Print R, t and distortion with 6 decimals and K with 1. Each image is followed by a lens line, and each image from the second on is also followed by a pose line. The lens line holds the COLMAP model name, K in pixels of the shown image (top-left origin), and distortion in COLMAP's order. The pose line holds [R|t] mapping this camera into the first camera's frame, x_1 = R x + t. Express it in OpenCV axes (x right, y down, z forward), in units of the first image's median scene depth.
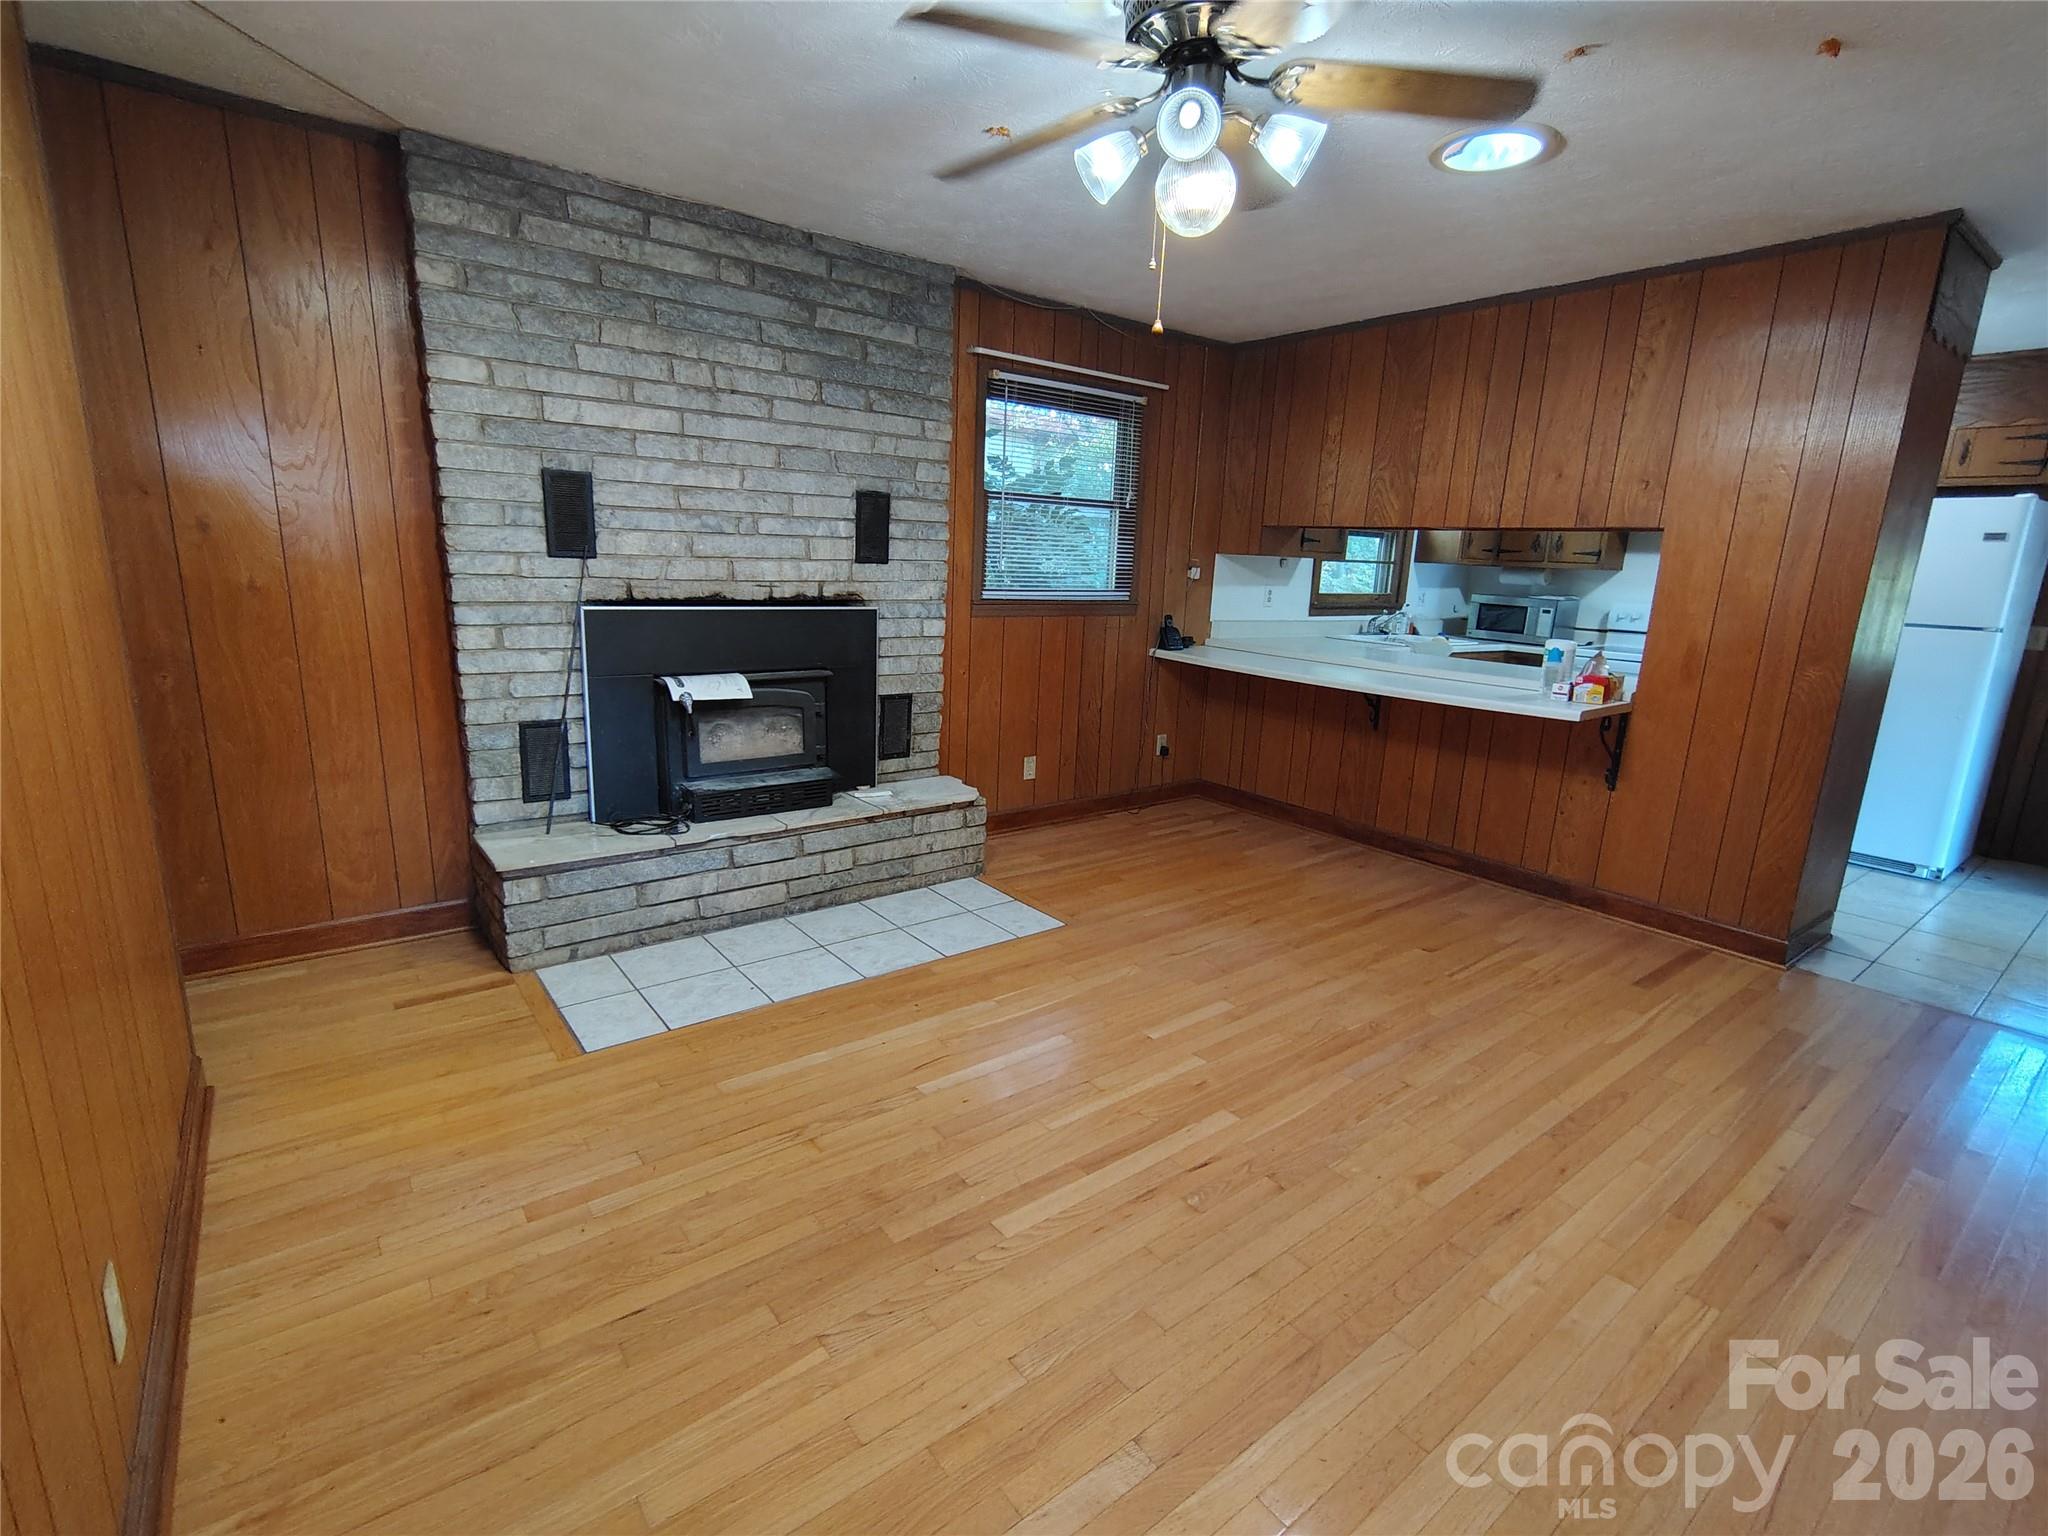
lens RADIAL K [[955.2, 0, 1028.0], [0, 955.2, 765.0], [0, 0, 1]] dist [0.001185, -0.000439]
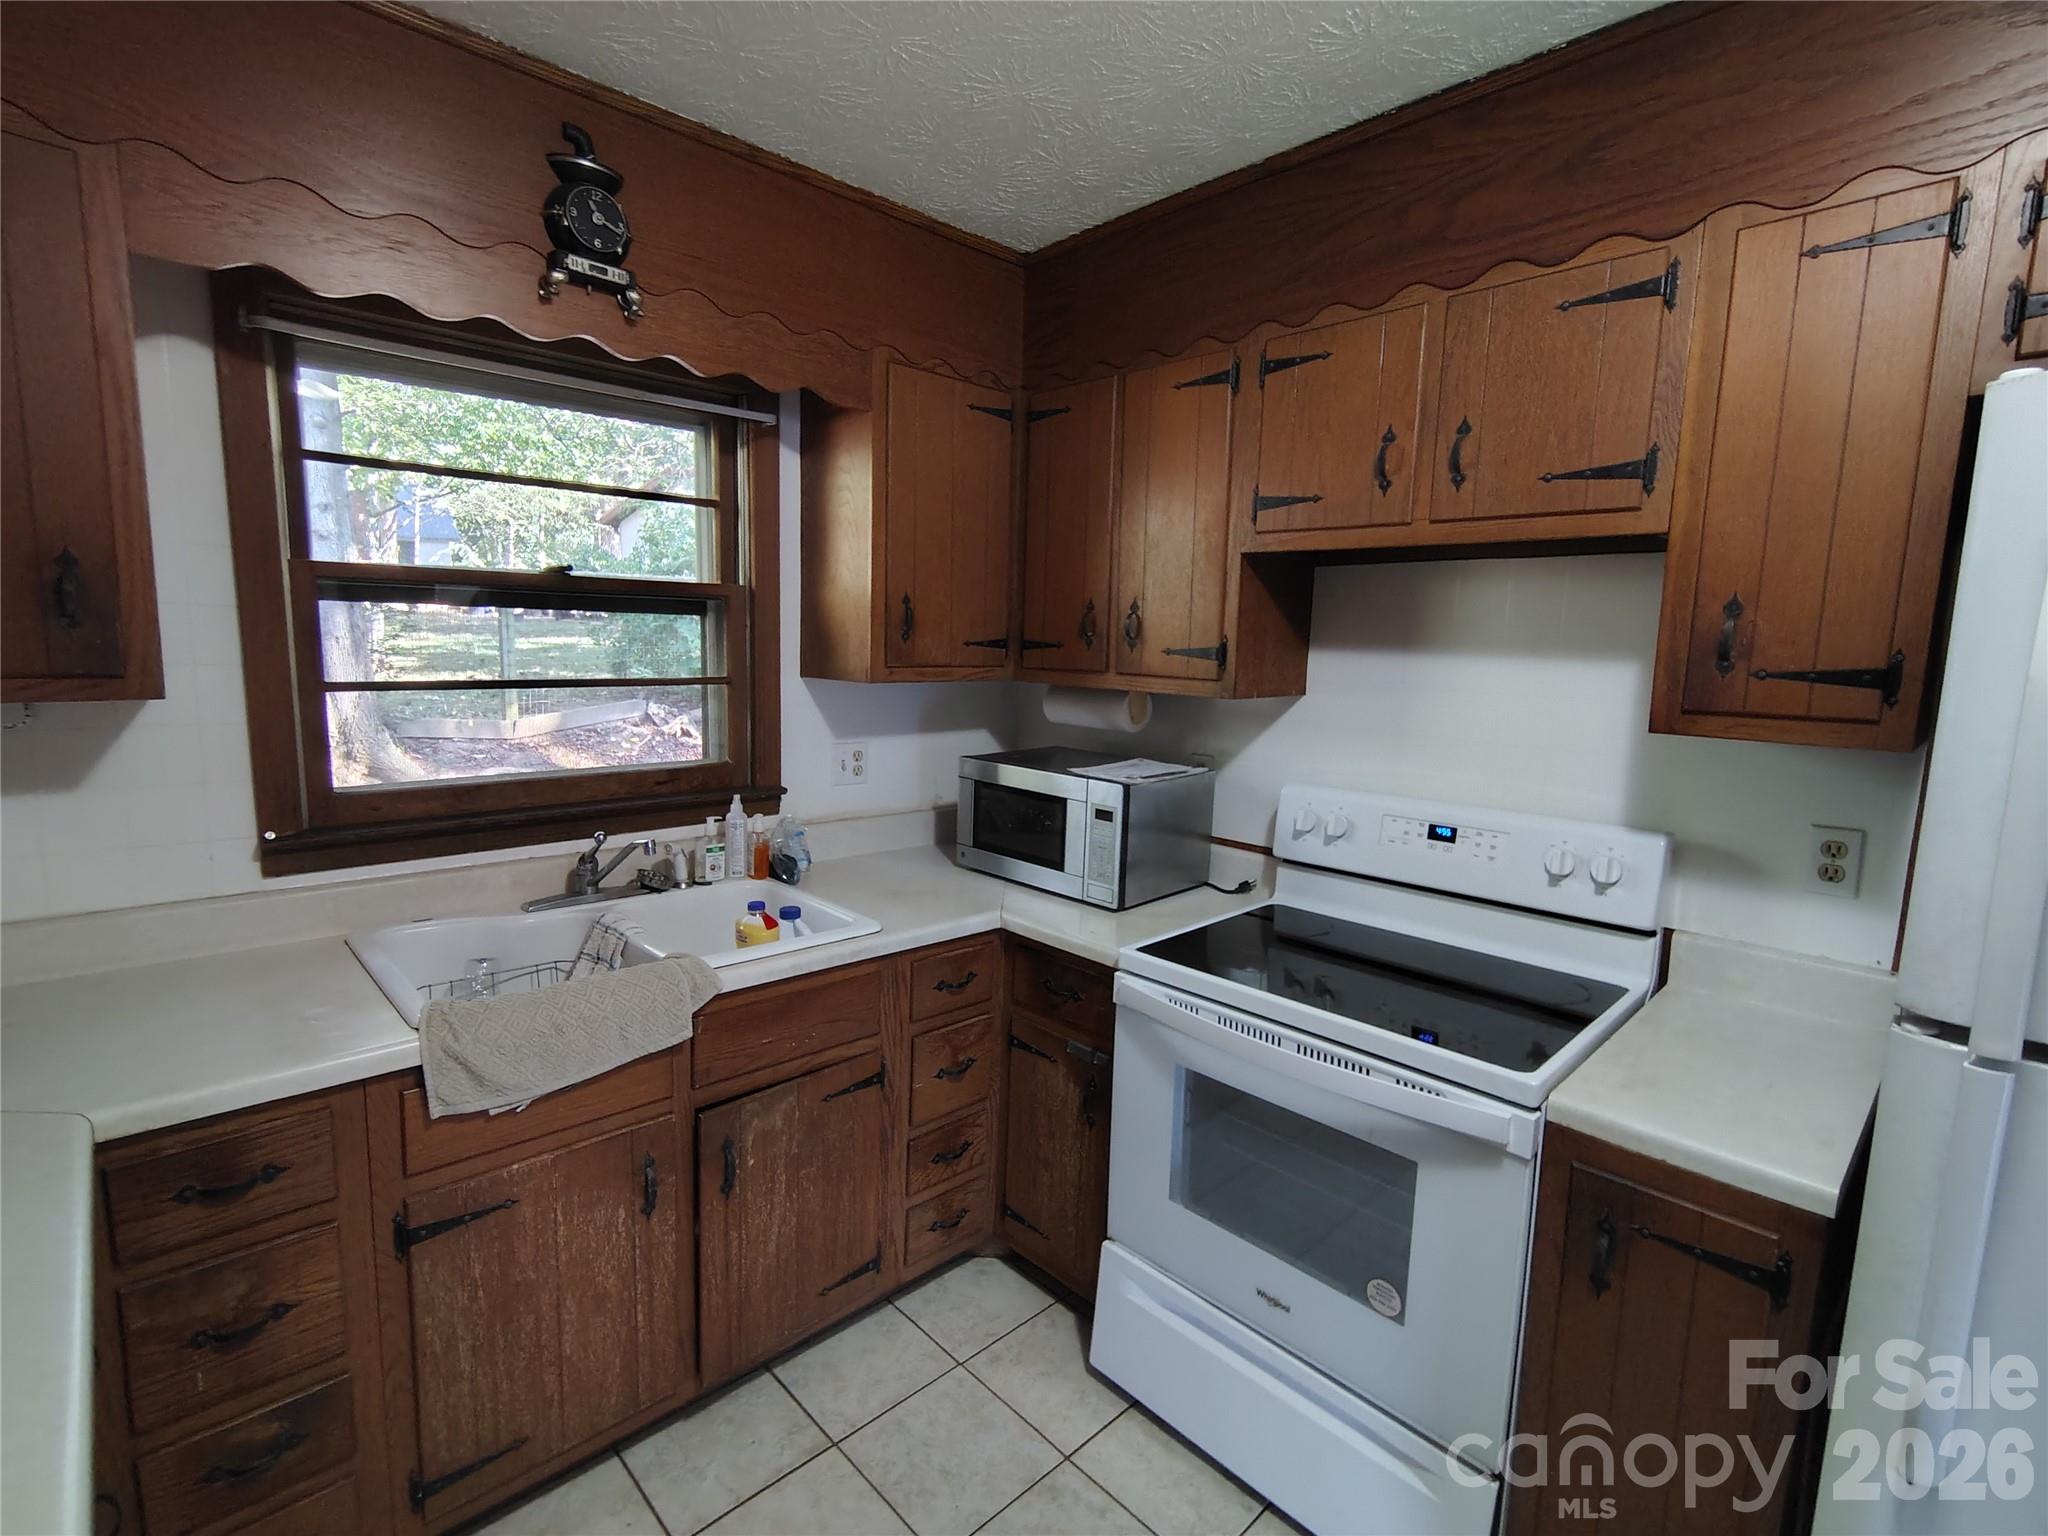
lens RADIAL K [[955.2, 0, 1019.9], [0, 955.2, 770.7], [0, 0, 1]] dist [0.001185, -0.000439]
pose [[0.995081, -0.029111, 0.094687, 0.819411], [0.036822, 0.996055, -0.080739, -0.255967], [-0.091963, 0.083828, 0.992228, 1.114365]]
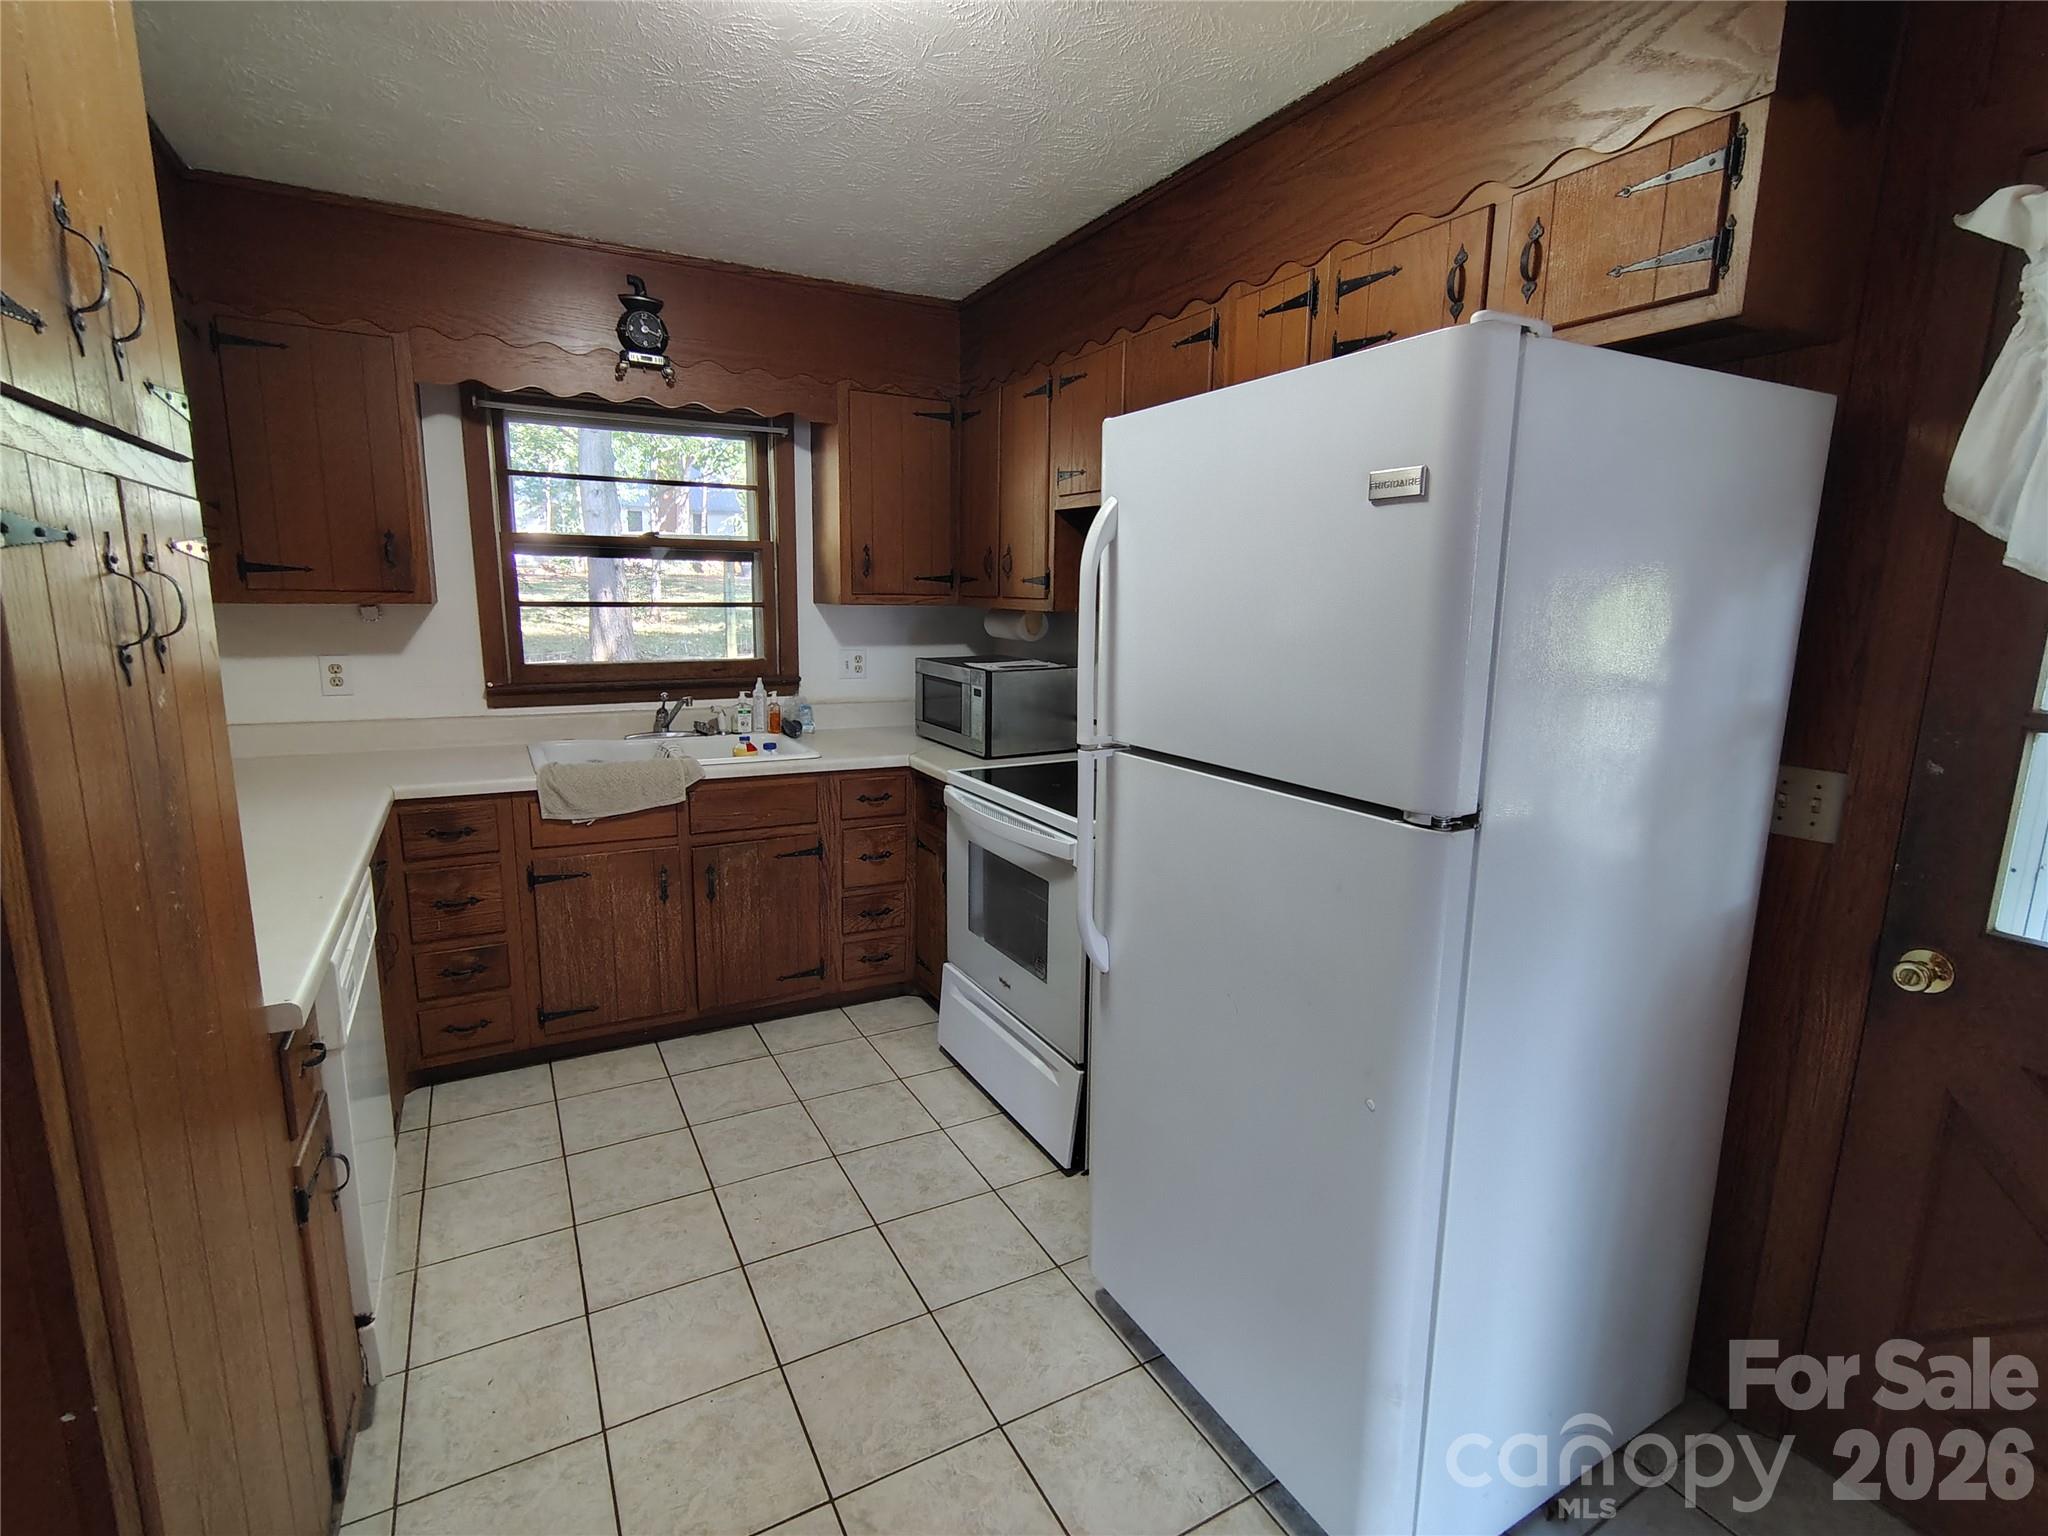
lens RADIAL K [[955.2, 0, 1017.2], [0, 955.2, 767.1], [0, 0, 1]] dist [0.001185, -0.000439]
pose [[0.987013, 0.003239, -0.160606, 1.105365], [-0.010696, 0.998903, -0.045583, -0.166558], [0.160282, 0.046708, 0.985965, 0.846165]]
